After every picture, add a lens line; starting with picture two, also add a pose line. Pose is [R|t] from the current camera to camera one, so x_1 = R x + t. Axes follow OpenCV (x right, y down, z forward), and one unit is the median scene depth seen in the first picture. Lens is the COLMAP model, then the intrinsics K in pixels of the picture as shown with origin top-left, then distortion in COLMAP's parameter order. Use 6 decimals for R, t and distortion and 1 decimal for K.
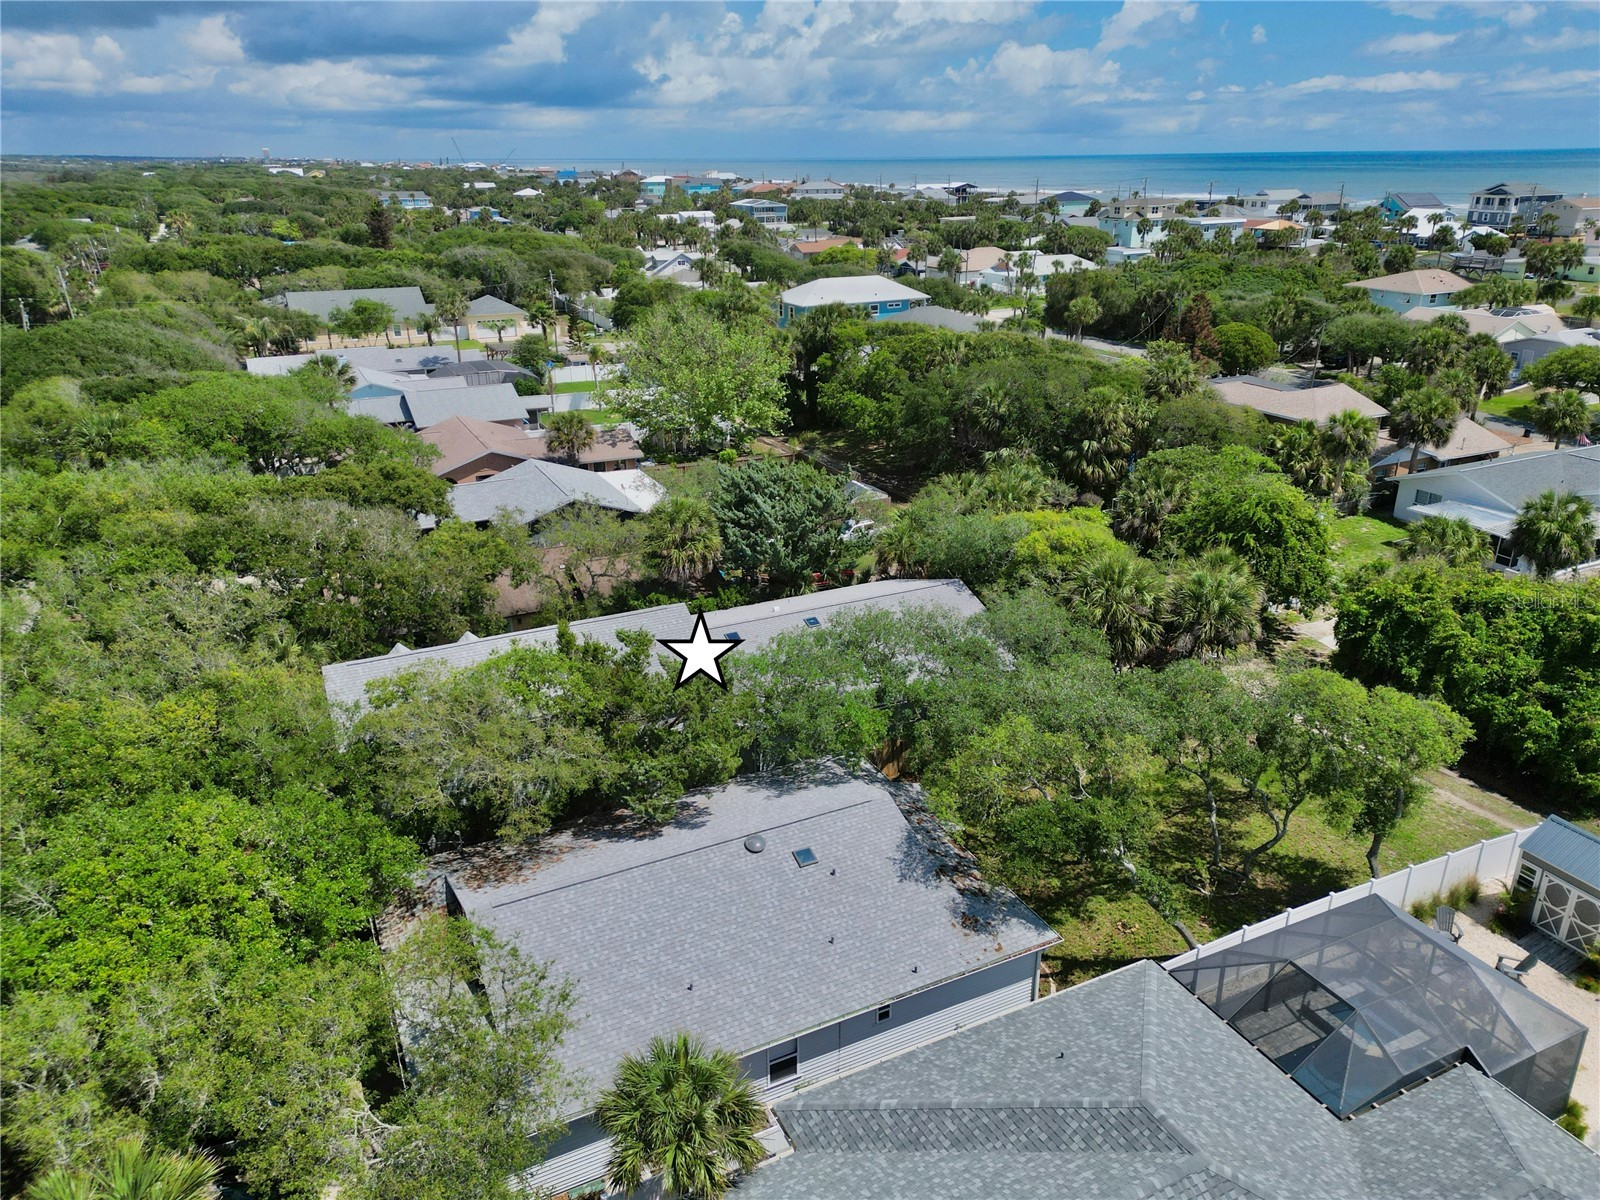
lens RADIAL K [[1111.9, 0, 800.0], [0, 1111.9, 600.0], [0, 0, 1]] dist [0.062485, -0.056927]
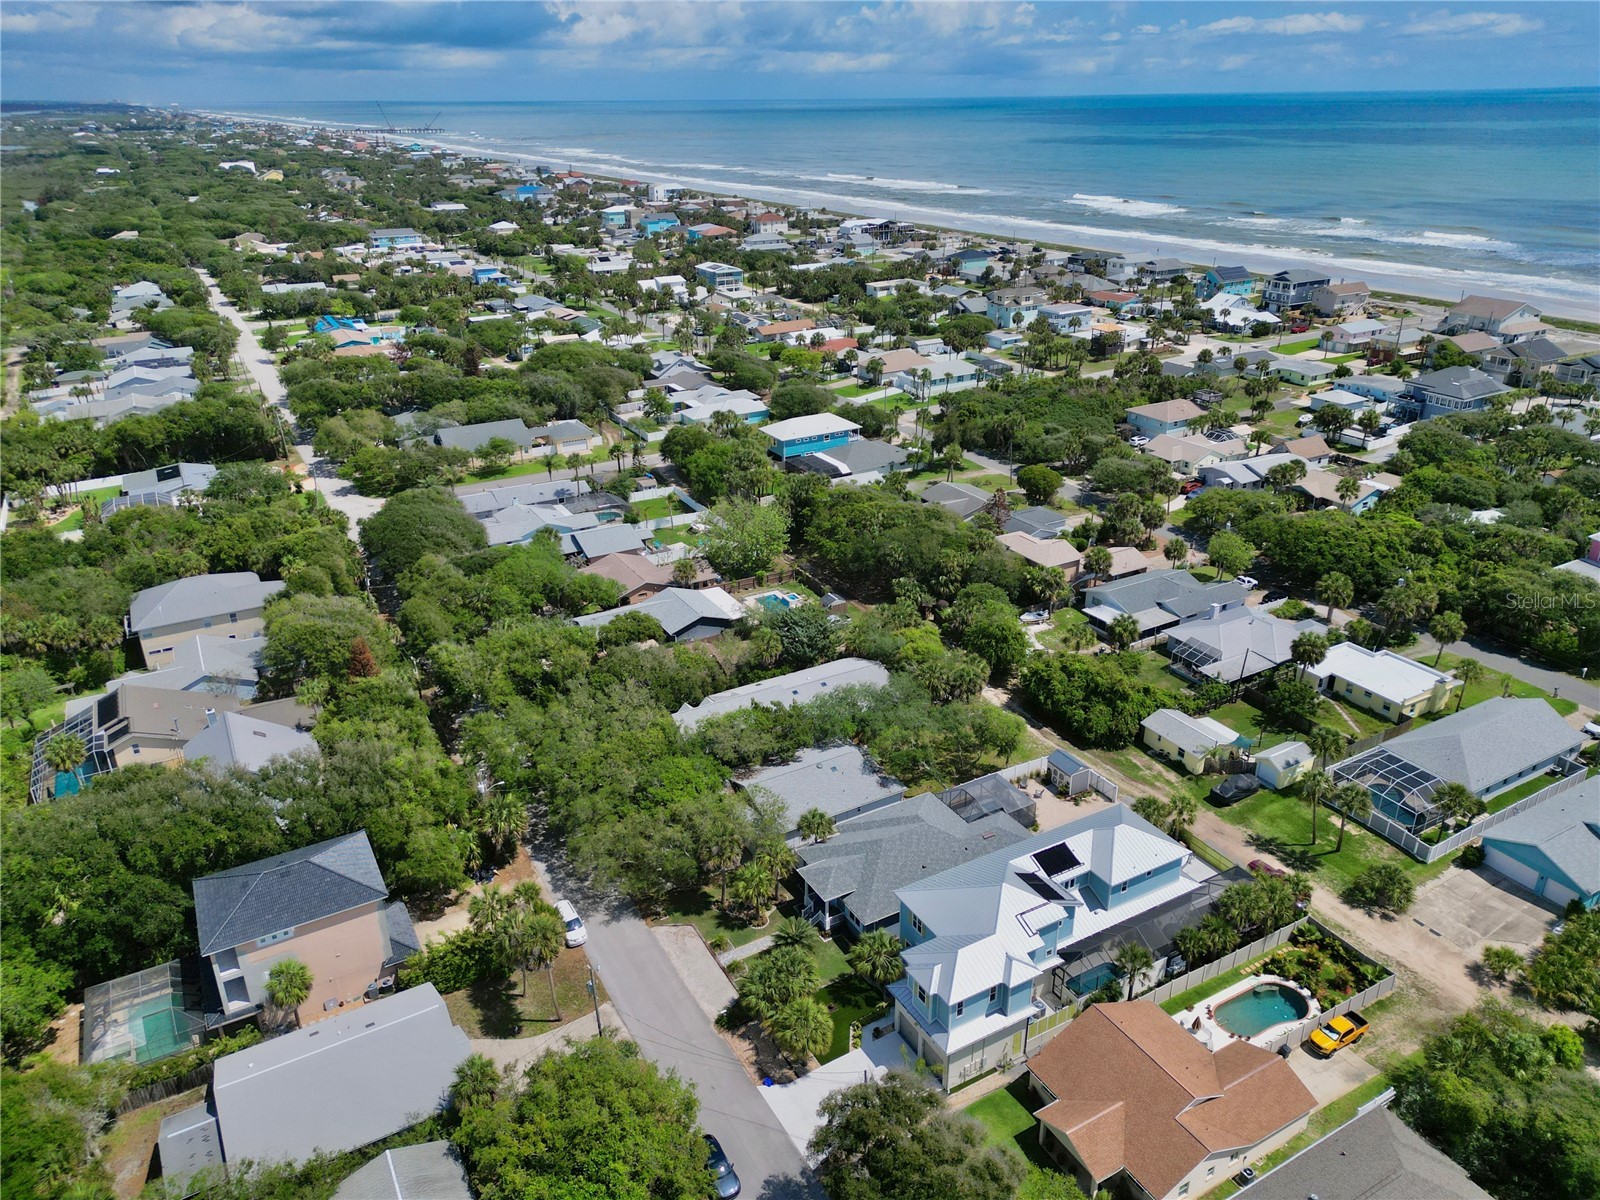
lens RADIAL K [[1111.9, 0, 800.0], [0, 1111.9, 600.0], [0, 0, 1]] dist [0.062485, -0.056927]
pose [[0.997643, -0.027073, 0.063045, -0.257608], [0.024100, 0.998583, 0.047448, -0.385559], [-0.064240, -0.045817, 0.996882, -2.026799]]
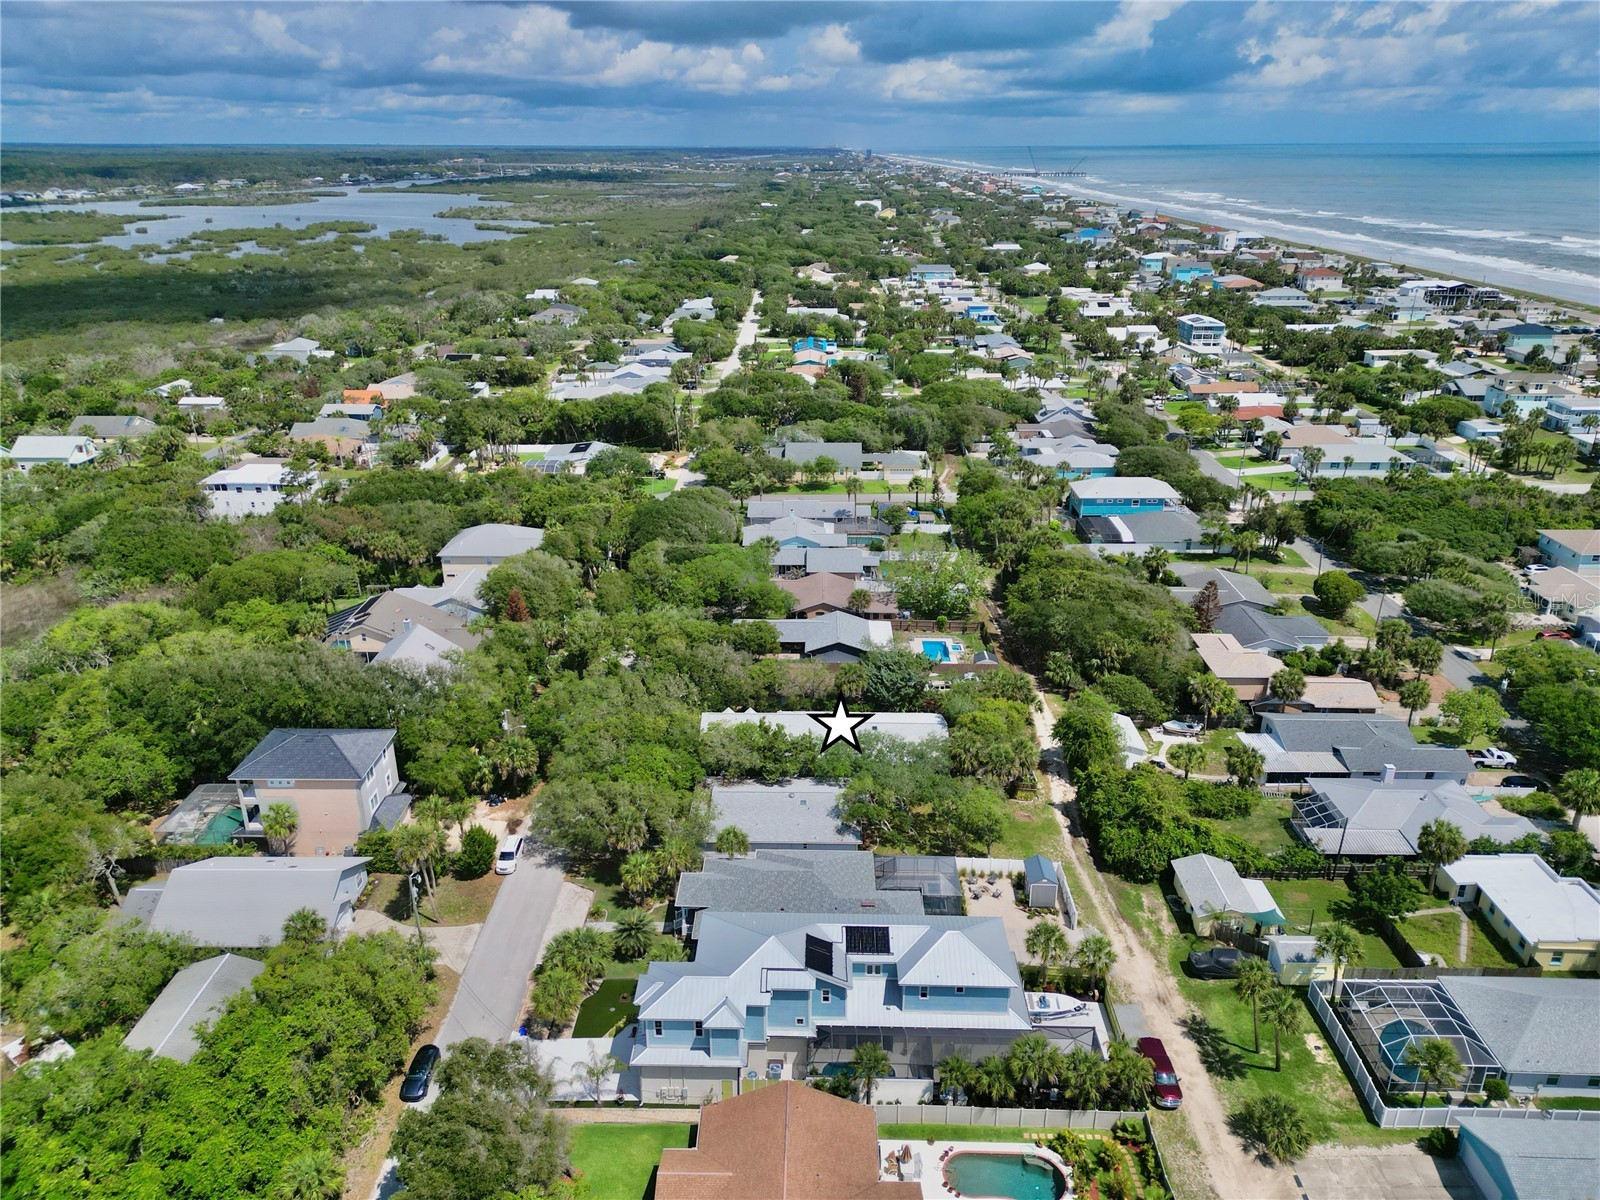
lens RADIAL K [[1111.9, 0, 800.0], [0, 1111.9, 600.0], [0, 0, 1]] dist [0.062485, -0.056927]
pose [[0.891298, 0.178412, -0.416843, 1.140797], [-0.172383, 0.983635, 0.052413, -0.488861], [0.419372, 0.025141, 0.907466, -1.862493]]
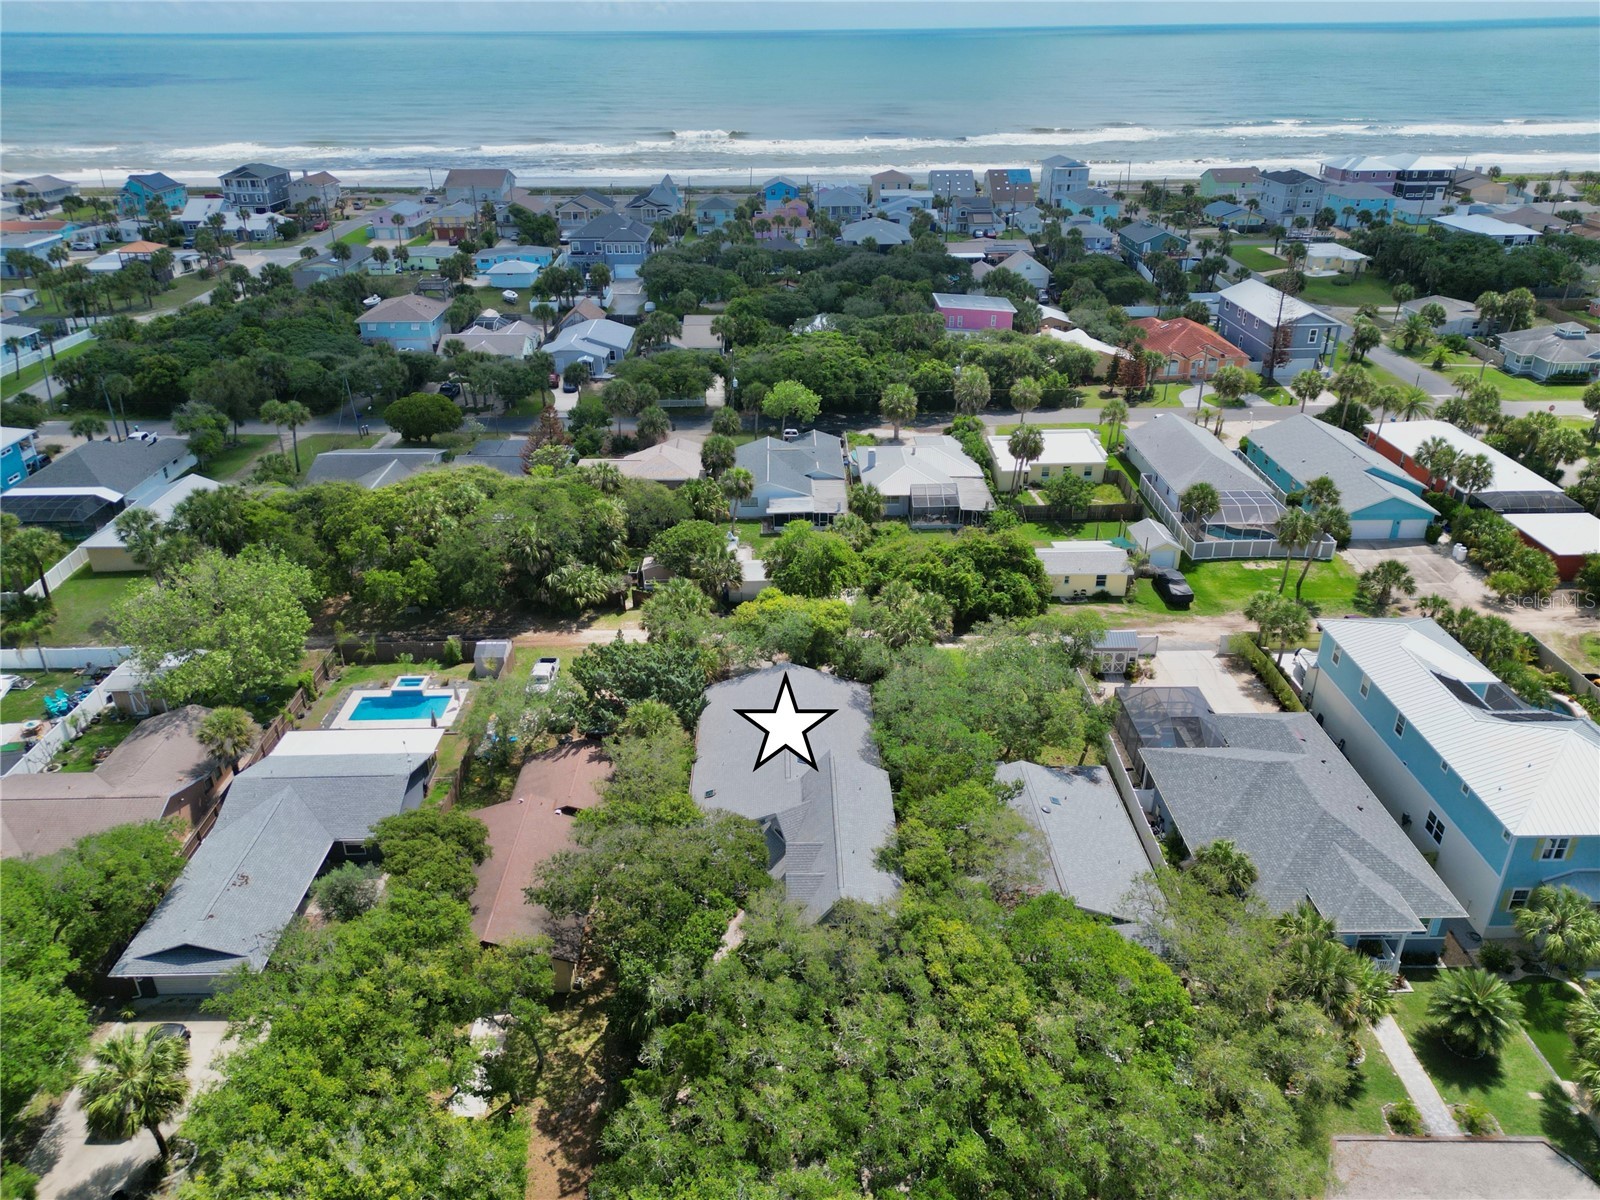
lens RADIAL K [[1111.9, 0, 800.0], [0, 1111.9, 600.0], [0, 0, 1]] dist [0.062485, -0.056927]
pose [[0.428092, -0.406284, 0.807261, -1.481239], [0.338346, 0.900338, 0.273703, -0.714262], [-0.838009, 0.155964, 0.522892, 0.216007]]
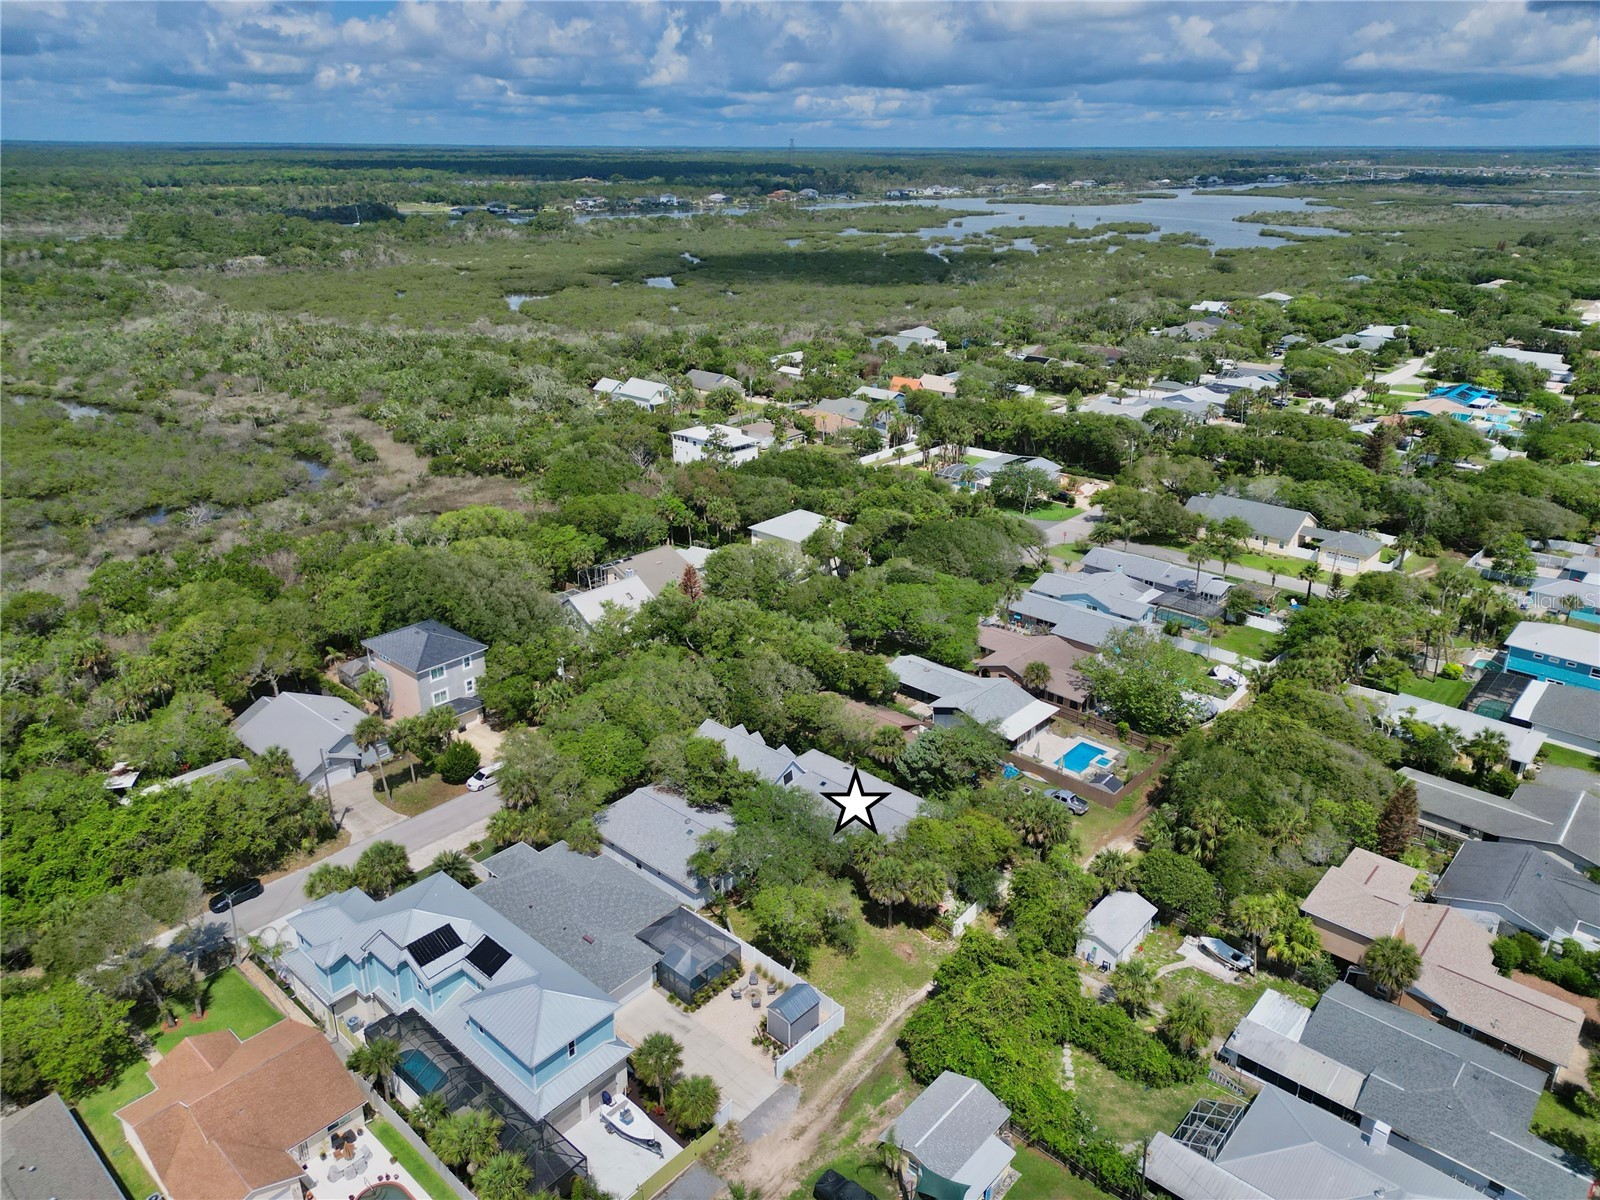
lens RADIAL K [[1111.9, 0, 800.0], [0, 1111.9, 600.0], [0, 0, 1]] dist [0.062485, -0.056927]
pose [[0.376880, 0.358561, -0.854047, 2.364920], [-0.345700, 0.909862, 0.229442, -1.110540], [0.859333, 0.208772, 0.466863, -0.365173]]
